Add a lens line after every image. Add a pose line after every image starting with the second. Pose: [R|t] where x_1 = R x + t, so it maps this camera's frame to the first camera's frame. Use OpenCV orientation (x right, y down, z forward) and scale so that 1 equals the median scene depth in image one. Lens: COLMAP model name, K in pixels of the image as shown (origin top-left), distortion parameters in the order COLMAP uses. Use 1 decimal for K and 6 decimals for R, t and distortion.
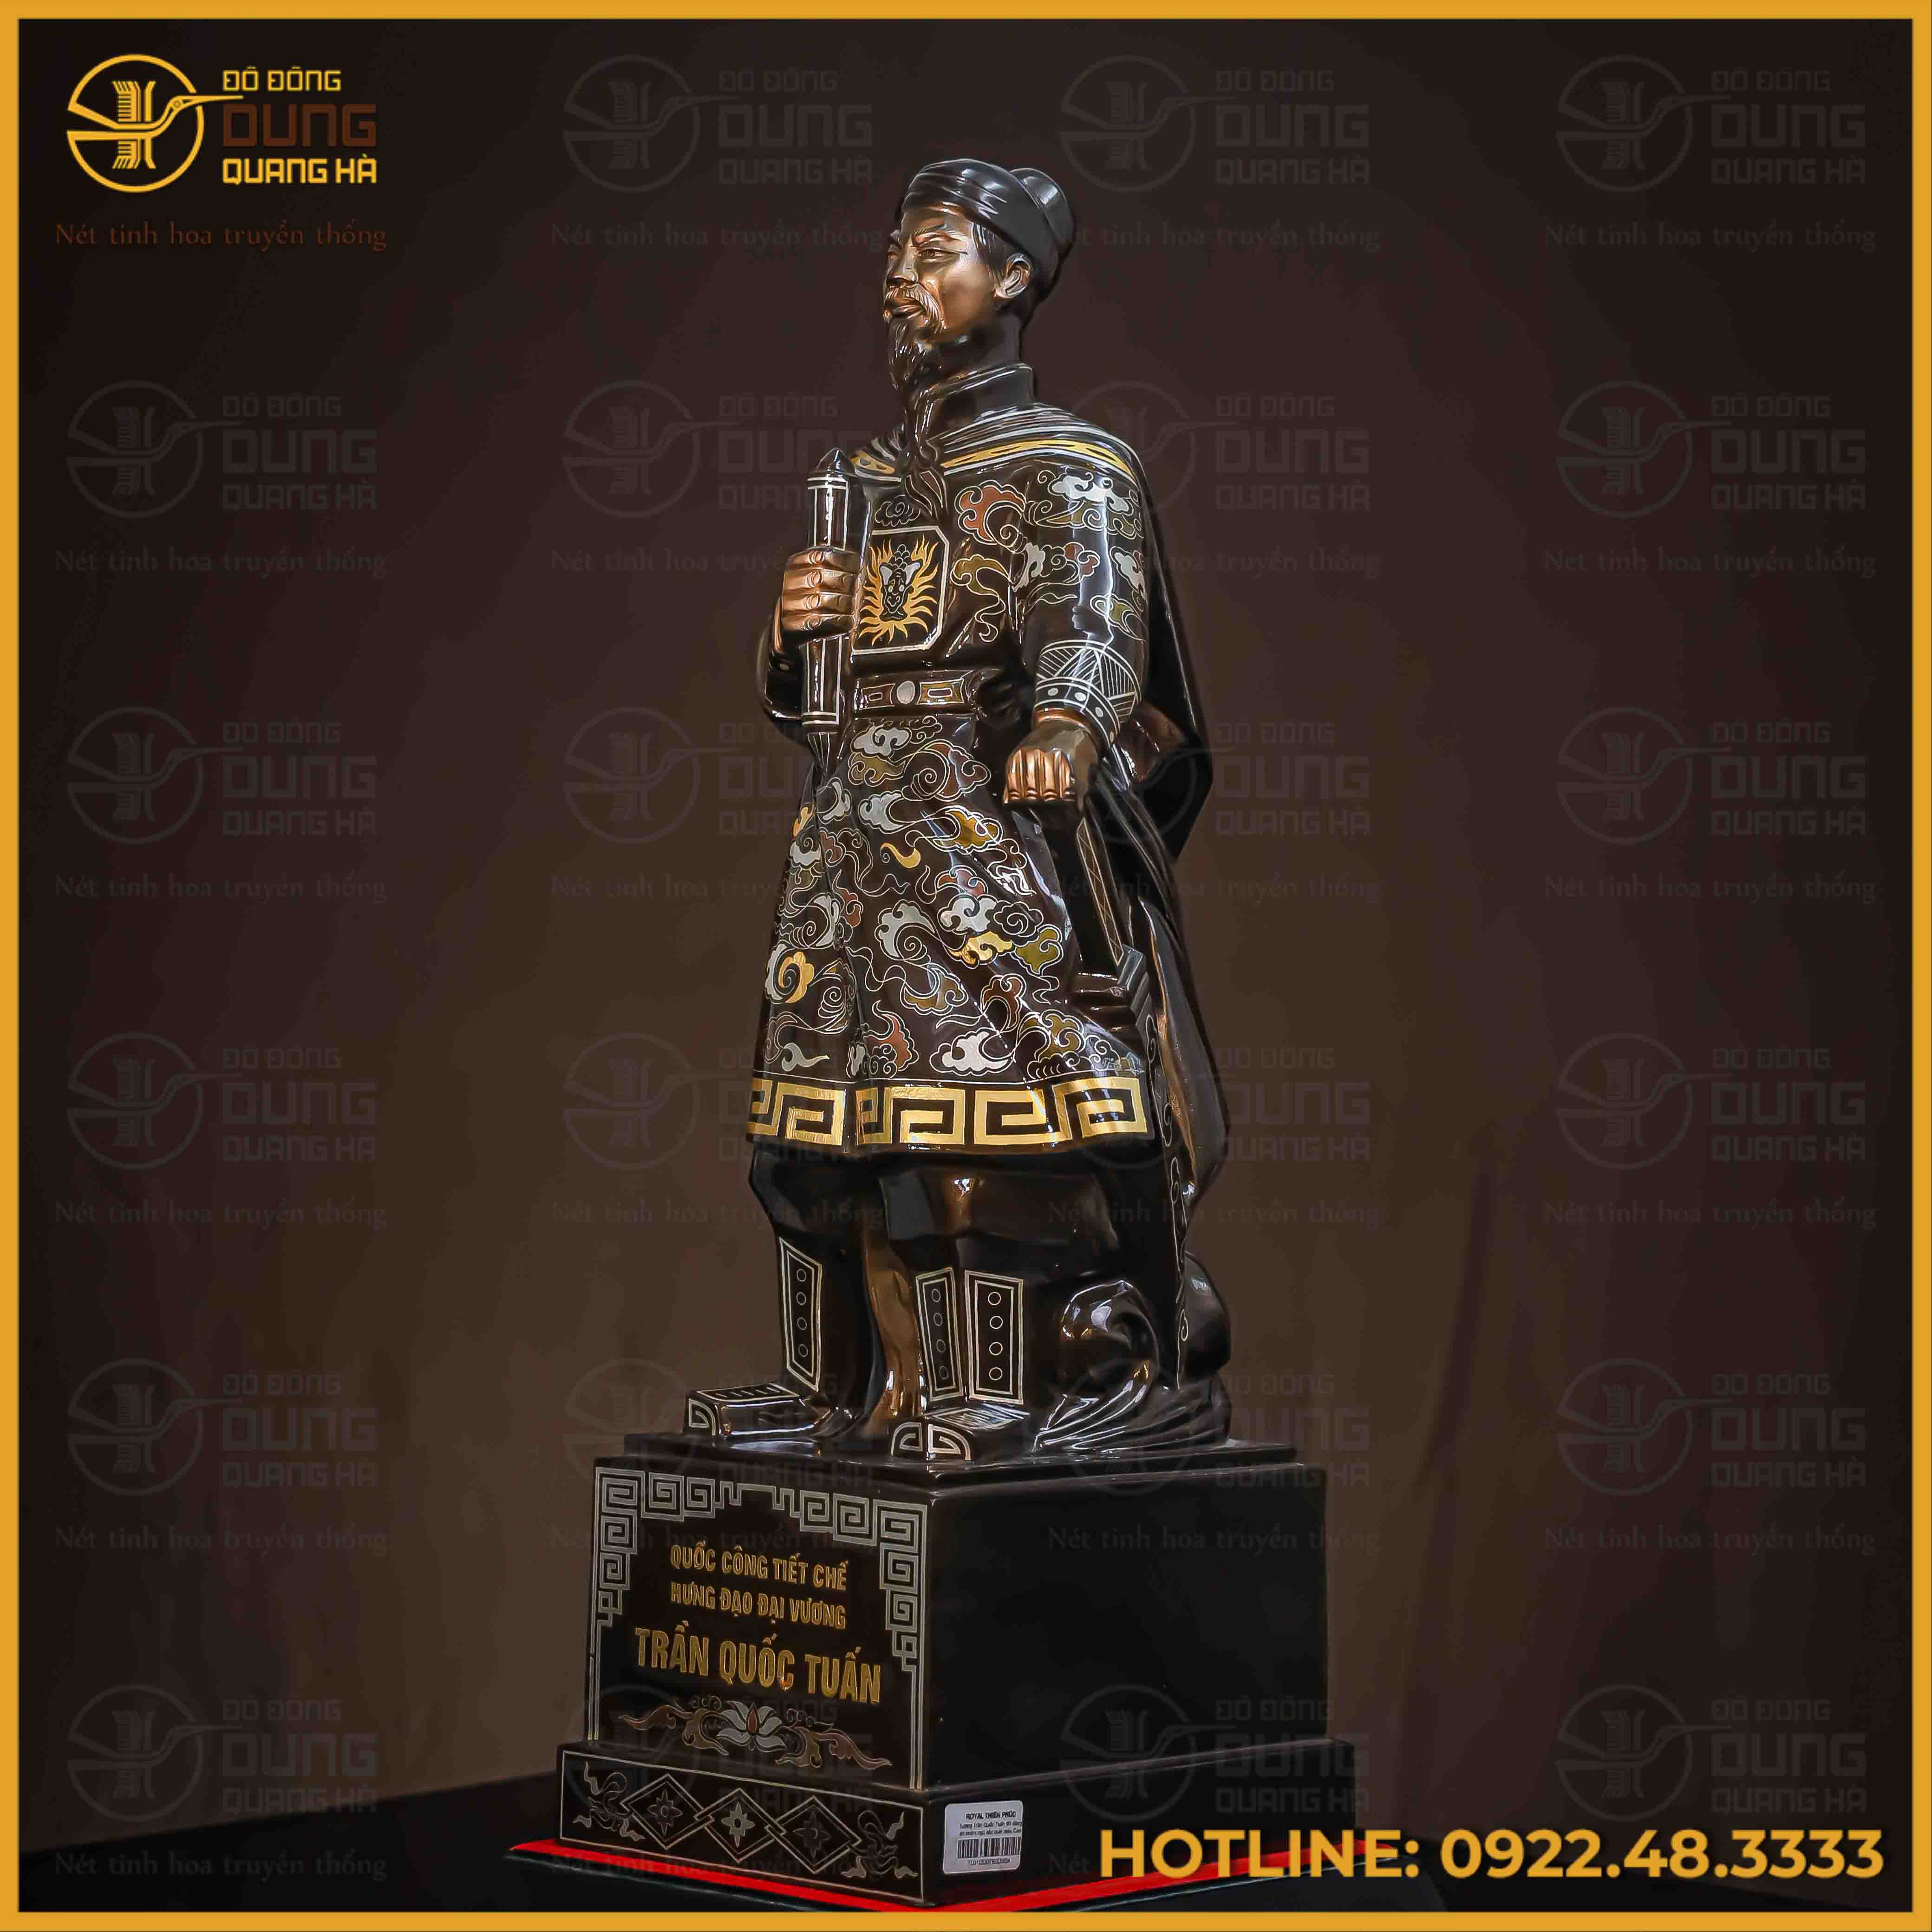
lens RADIAL K [[5391.1, 0, 966.0], [0, 5391.1, 966.0], [0, 0, 1]] dist [0.270559, 0.085986]
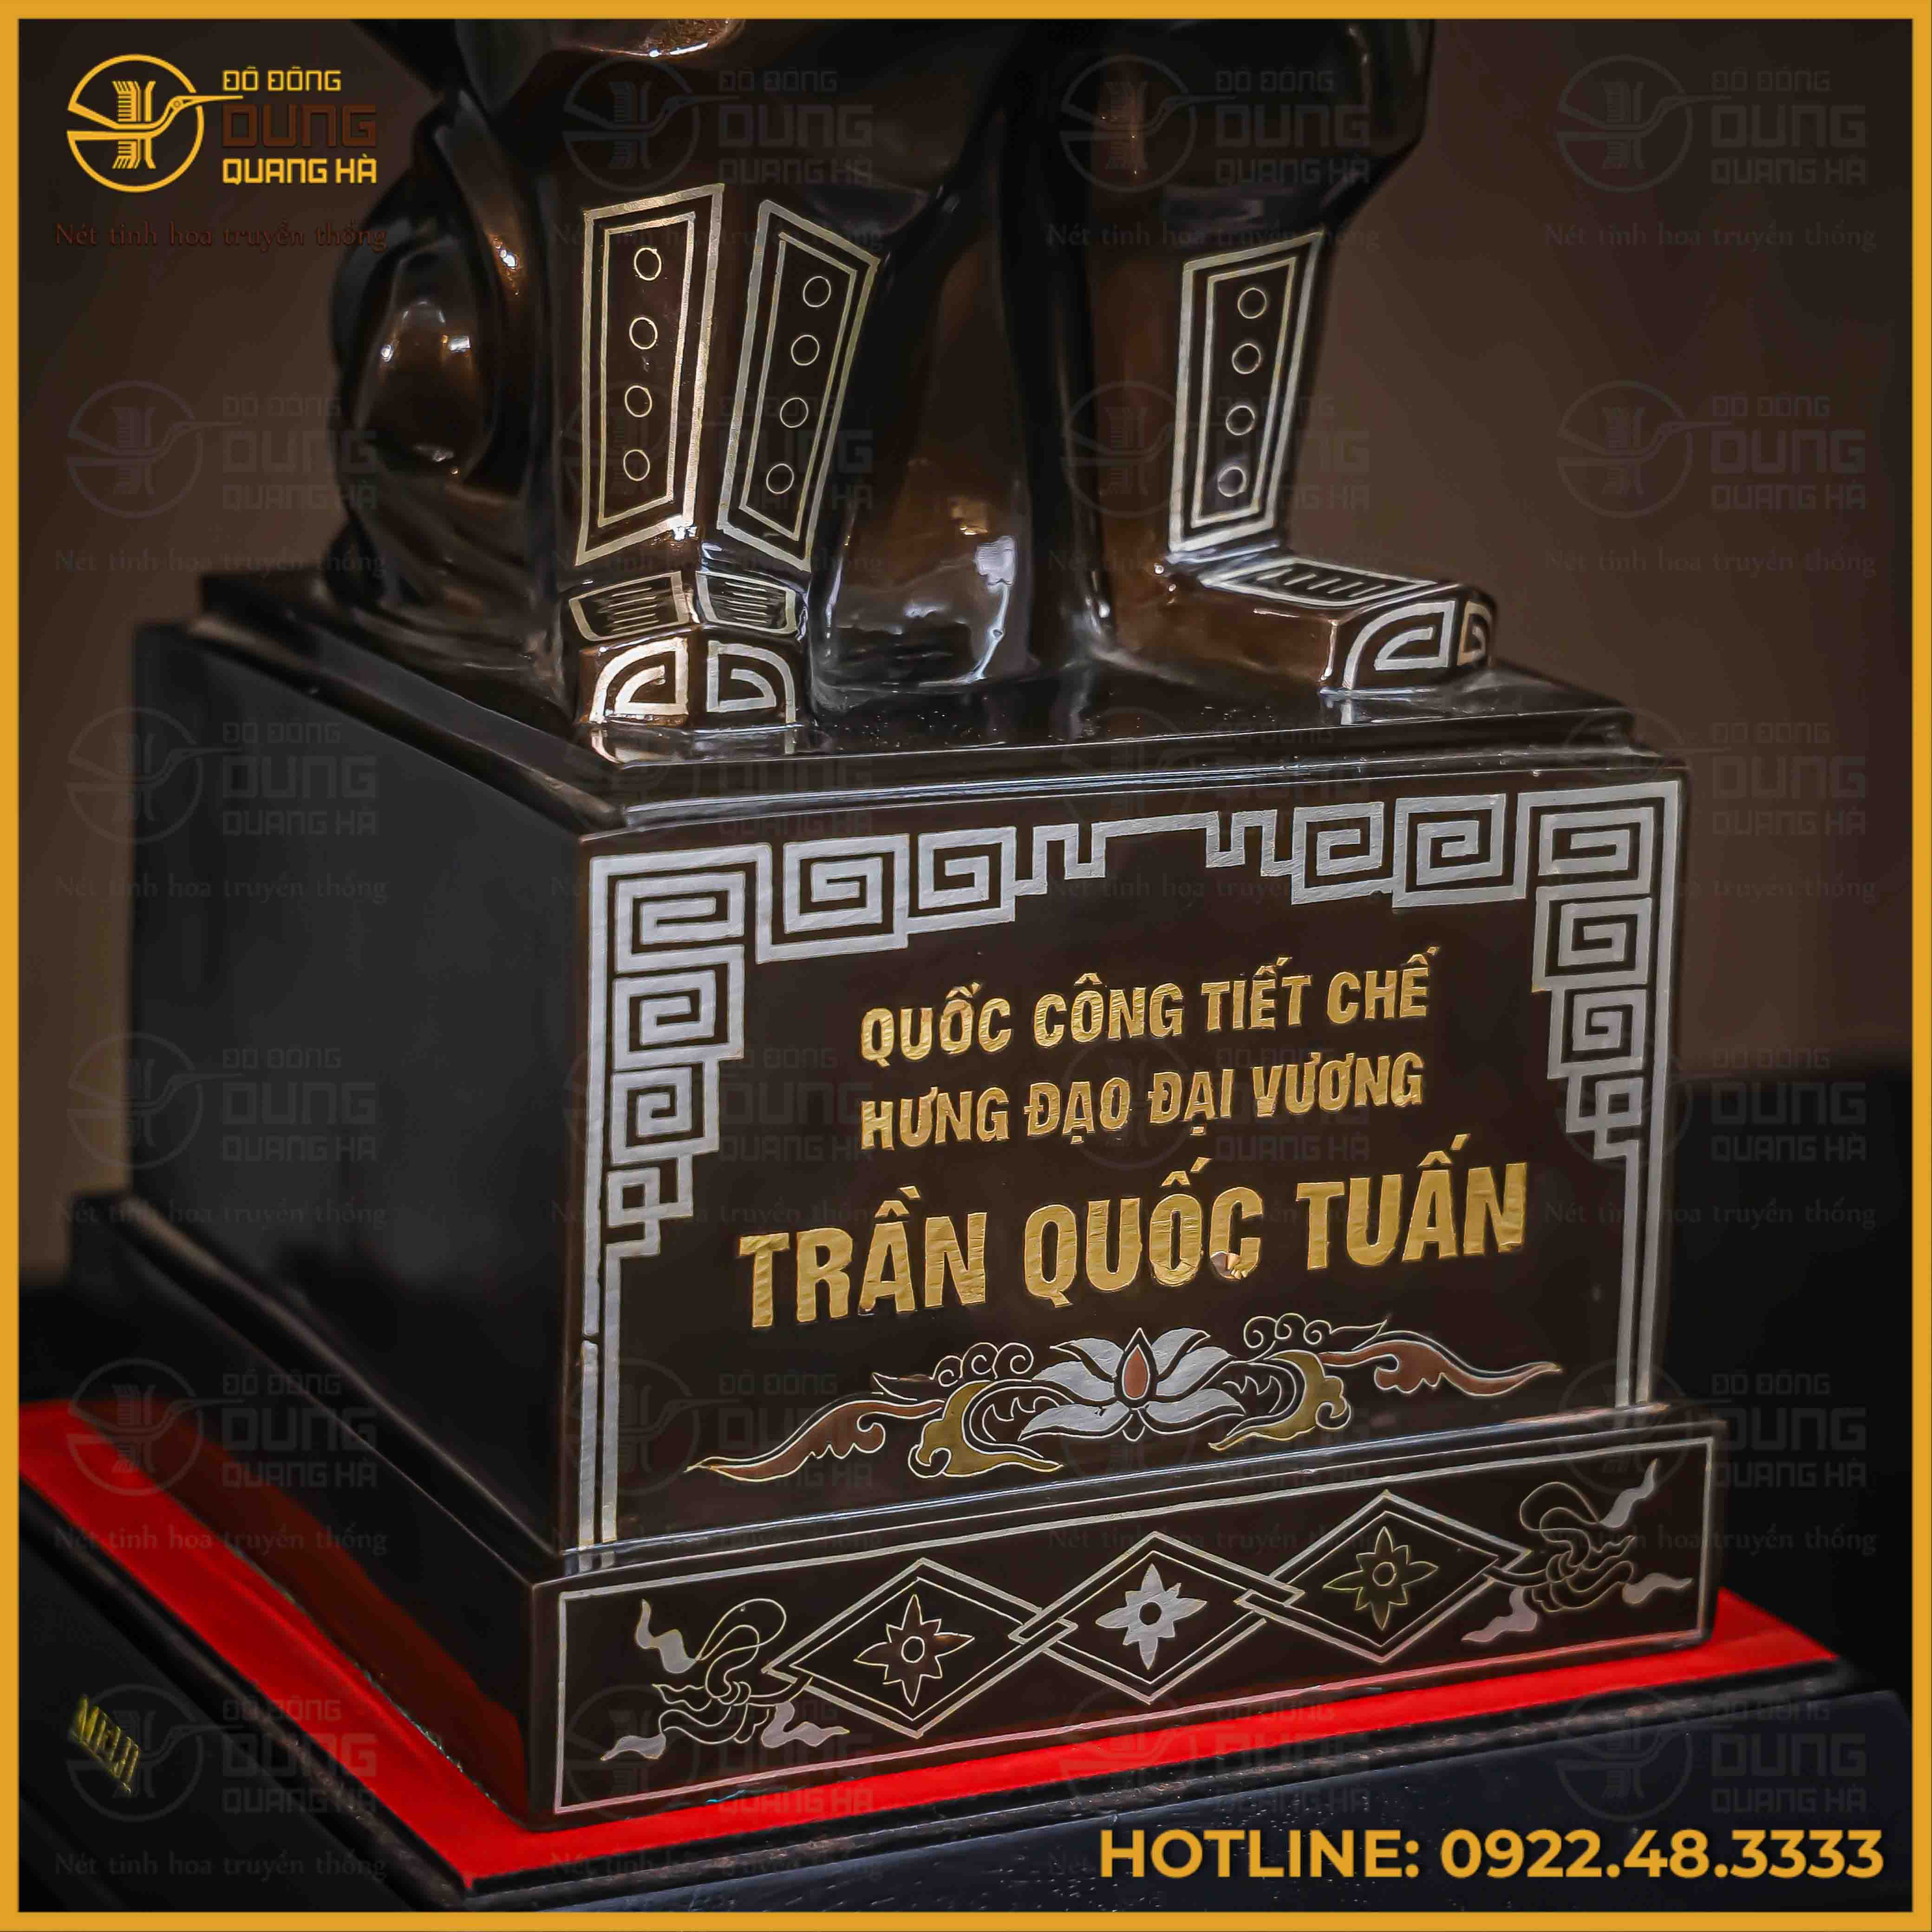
lens RADIAL K [[6260.6, 0, 966.0], [0, 6260.6, 966.0], [0, 0, 1]] dist [0.227775, 1.673266]
pose [[0.309983, -0.212705, 0.926643, -0.480998], [-0.020241, 0.972955, 0.230106, -0.001156], [-0.950527, -0.090085, 0.297294, 0.872088]]
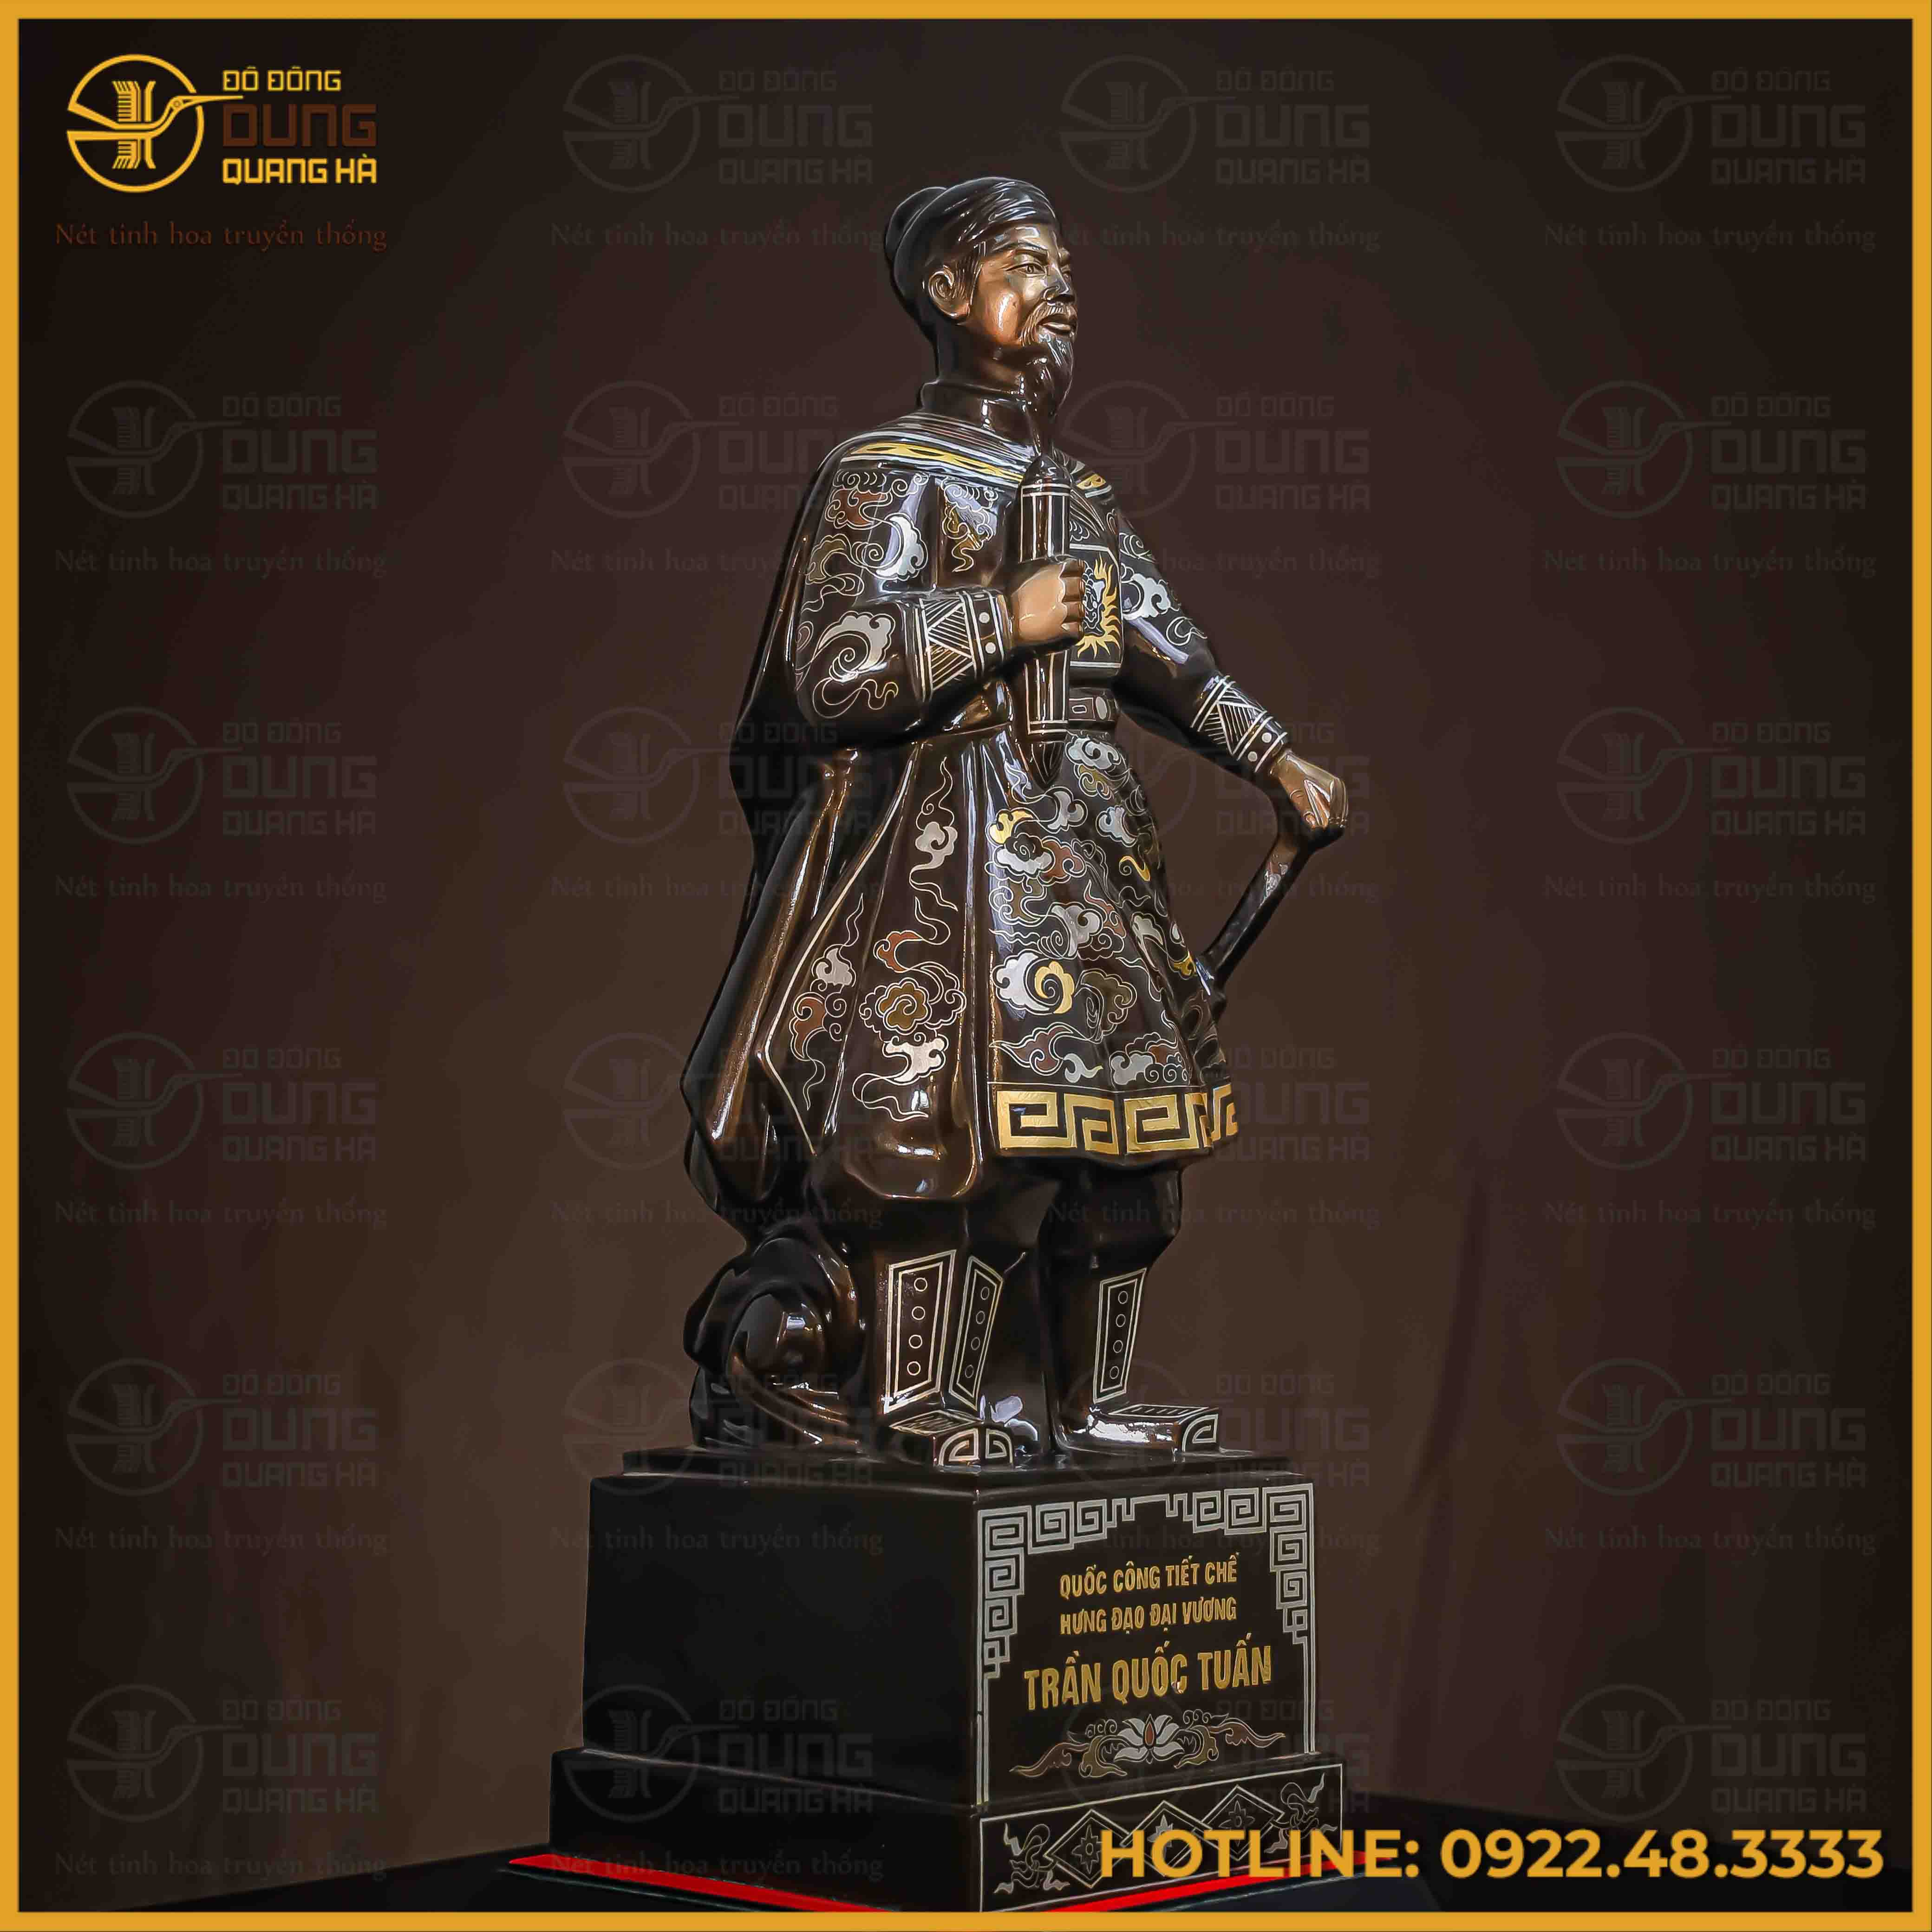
lens RADIAL K [[5391.1, 0, 966.0], [0, 5391.1, 966.0], [0, 0, 1]] dist [0.270559, 0.085986]
pose [[-0.032529, 0.006171, 0.999452, -1.034553], [-0.000779, 0.999980, -0.006200, 0.004359], [-0.999470, -0.000980, -0.032523, 1.065682]]
